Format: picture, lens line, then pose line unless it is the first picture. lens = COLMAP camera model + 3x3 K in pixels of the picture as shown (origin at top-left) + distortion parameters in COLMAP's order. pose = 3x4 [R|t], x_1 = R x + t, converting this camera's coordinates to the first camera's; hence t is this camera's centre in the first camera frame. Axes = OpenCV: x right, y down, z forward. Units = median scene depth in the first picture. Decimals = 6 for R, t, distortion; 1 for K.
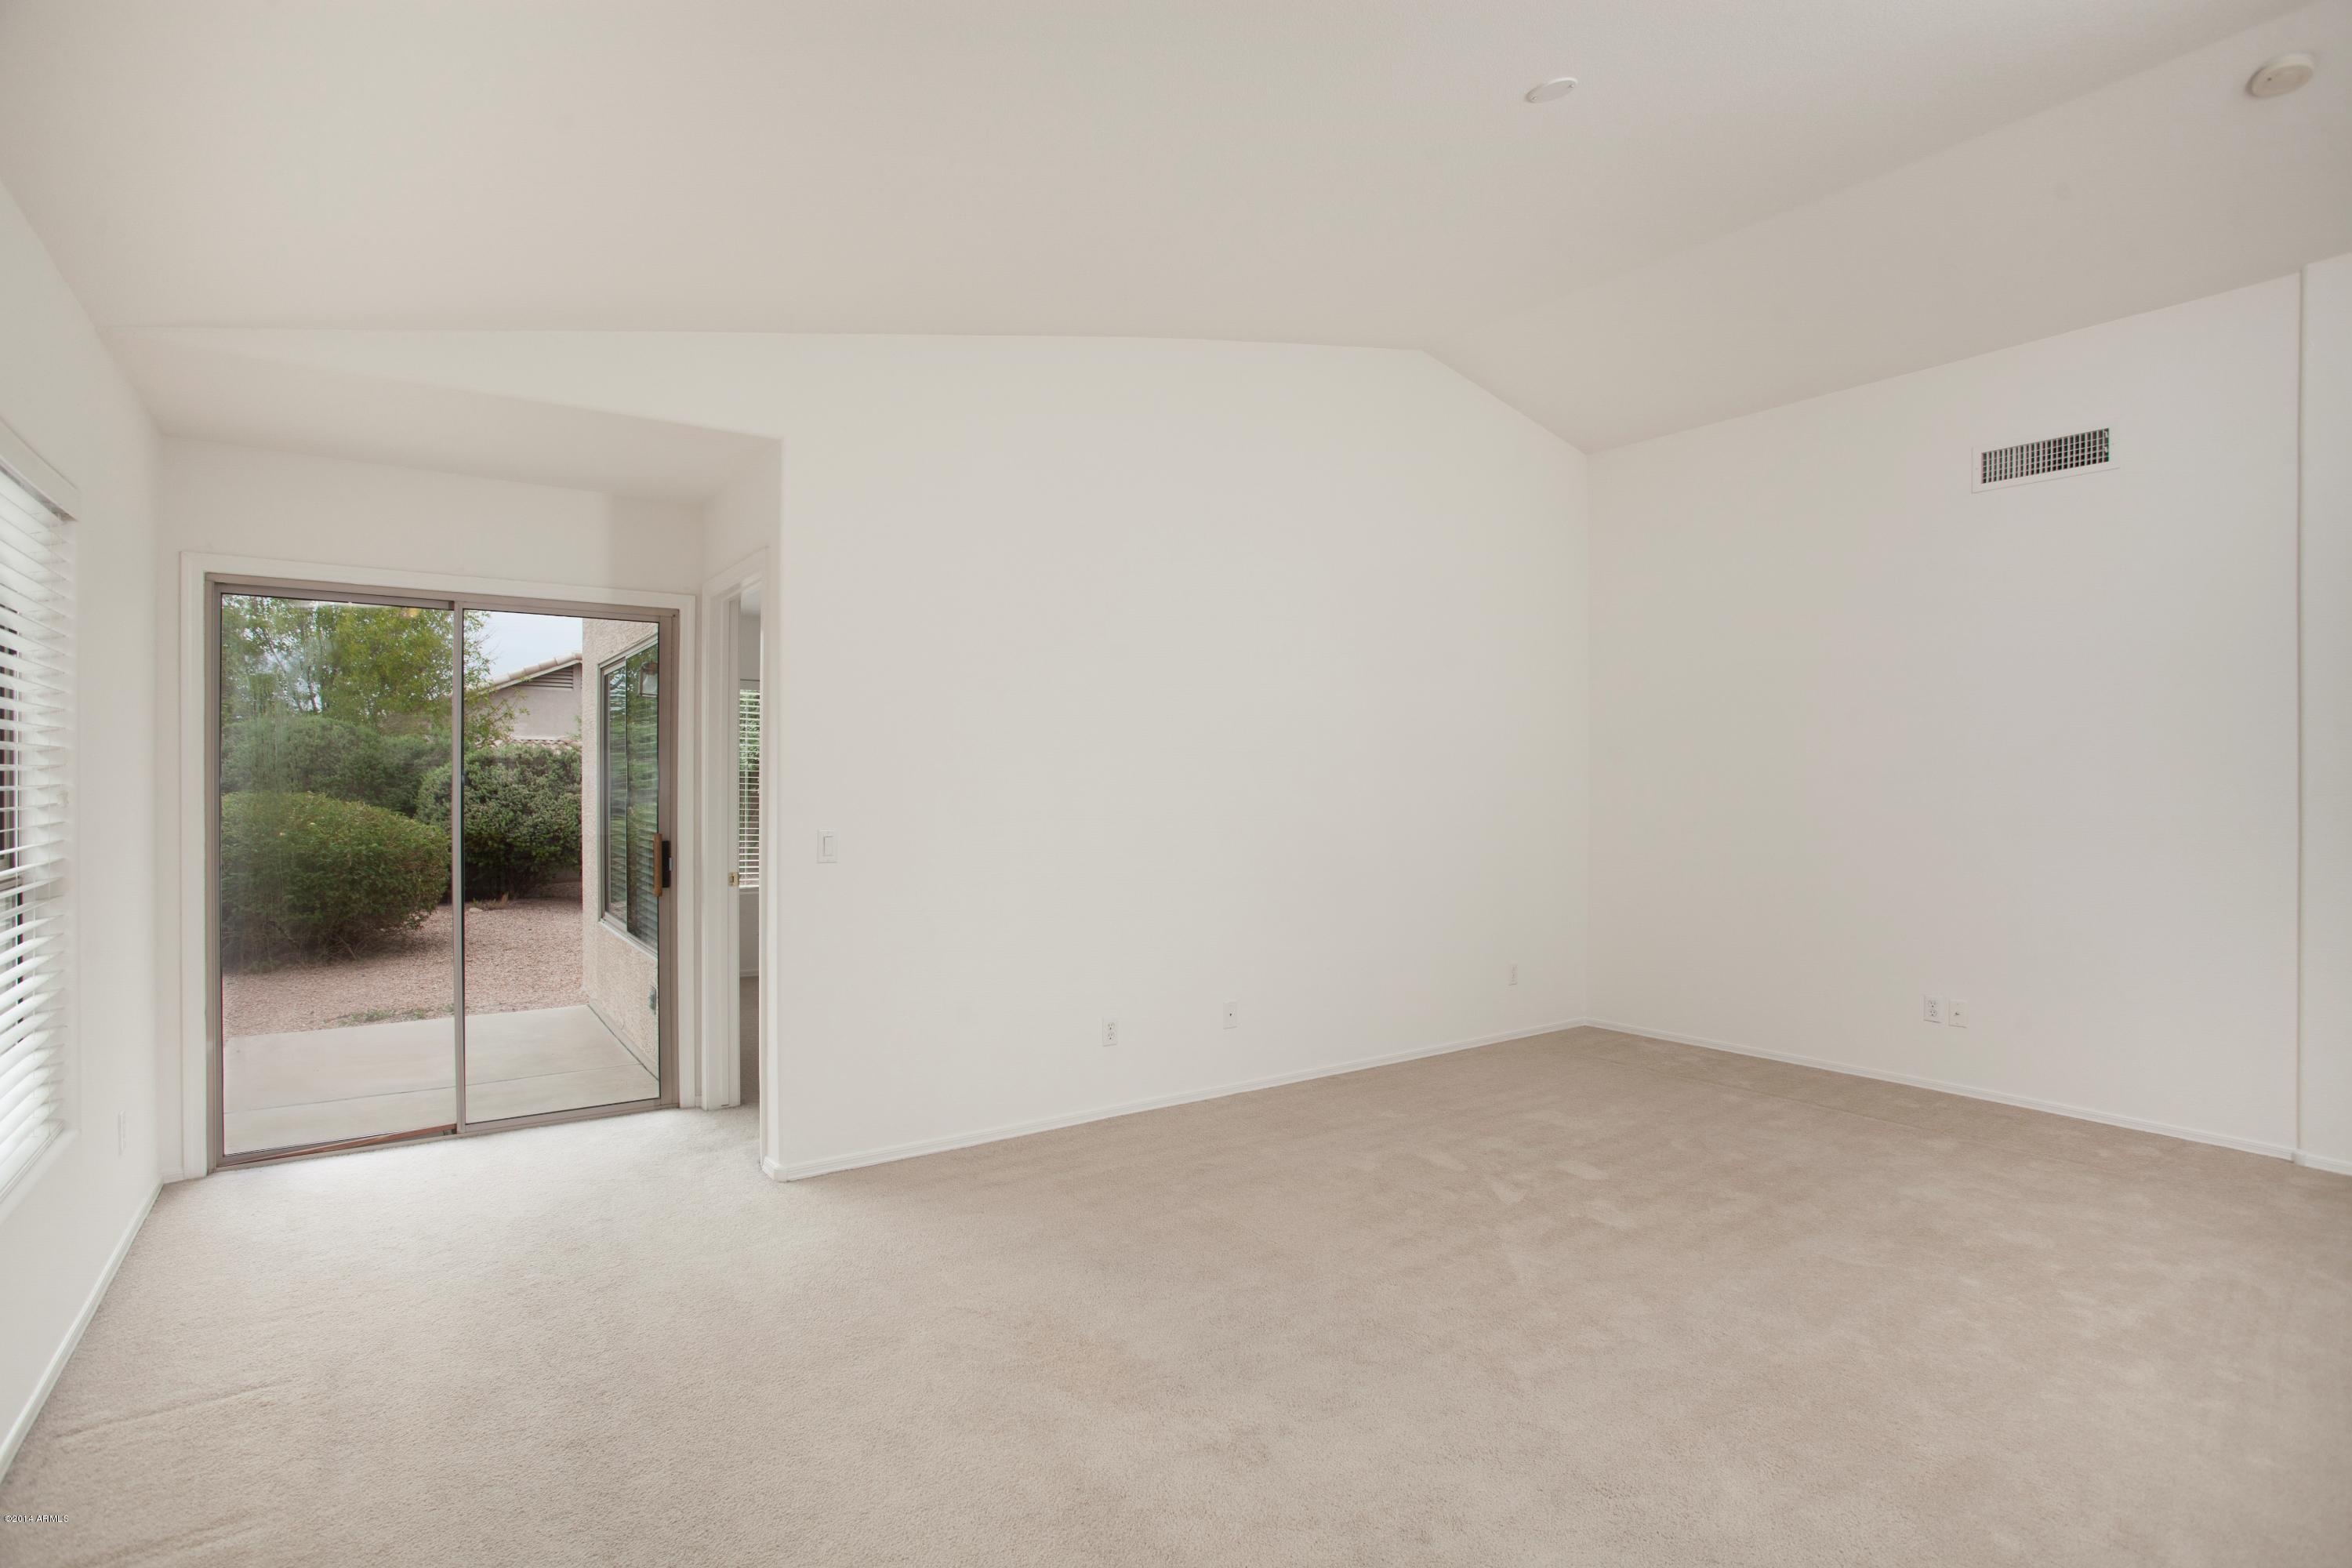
lens RADIAL K [[1156.0, 0, 1169.0], [0, 1156.0, 785.7], [0, 0, 1]] dist [-0.063047, 0.029732]
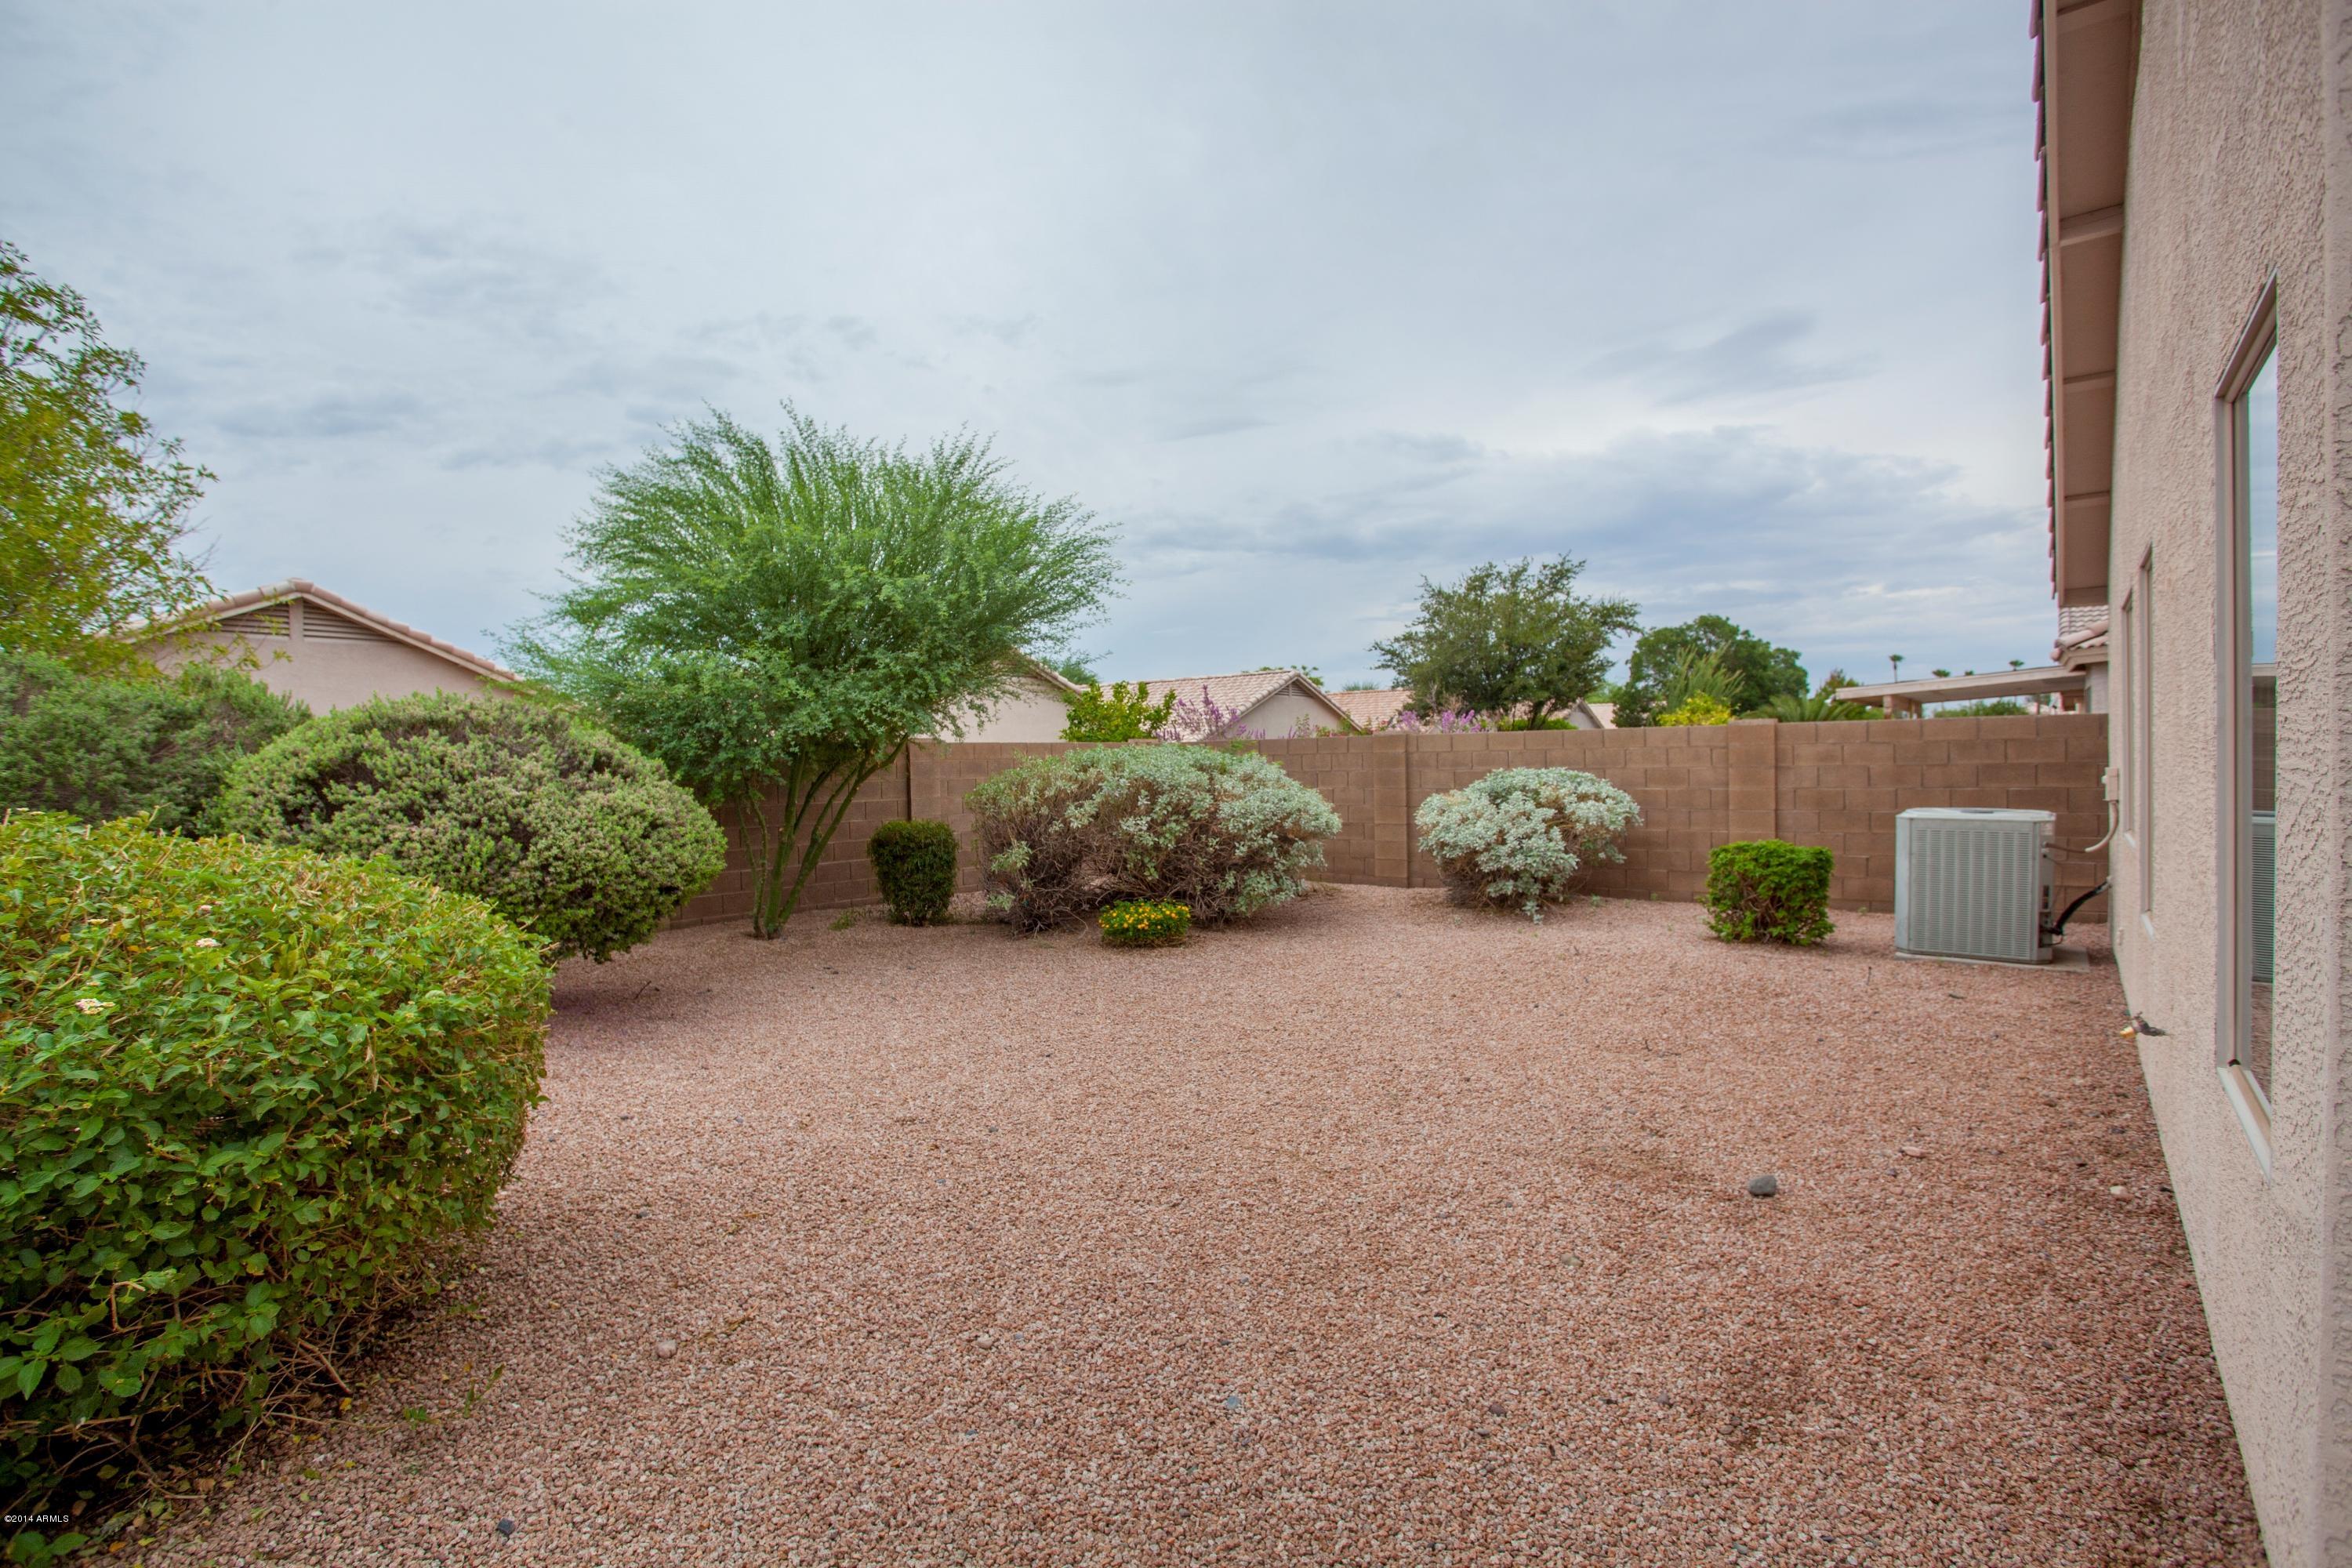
lens RADIAL K [[1156.0, 0, 1169.0], [0, 1156.0, 785.7], [0, 0, 1]] dist [-0.063047, 0.029732]
pose [[0.963467, -0.030478, 0.266088, -0.434638], [0.025623, 0.999436, 0.021702, -0.000263], [-0.266599, -0.014092, 0.963704, 0.494522]]
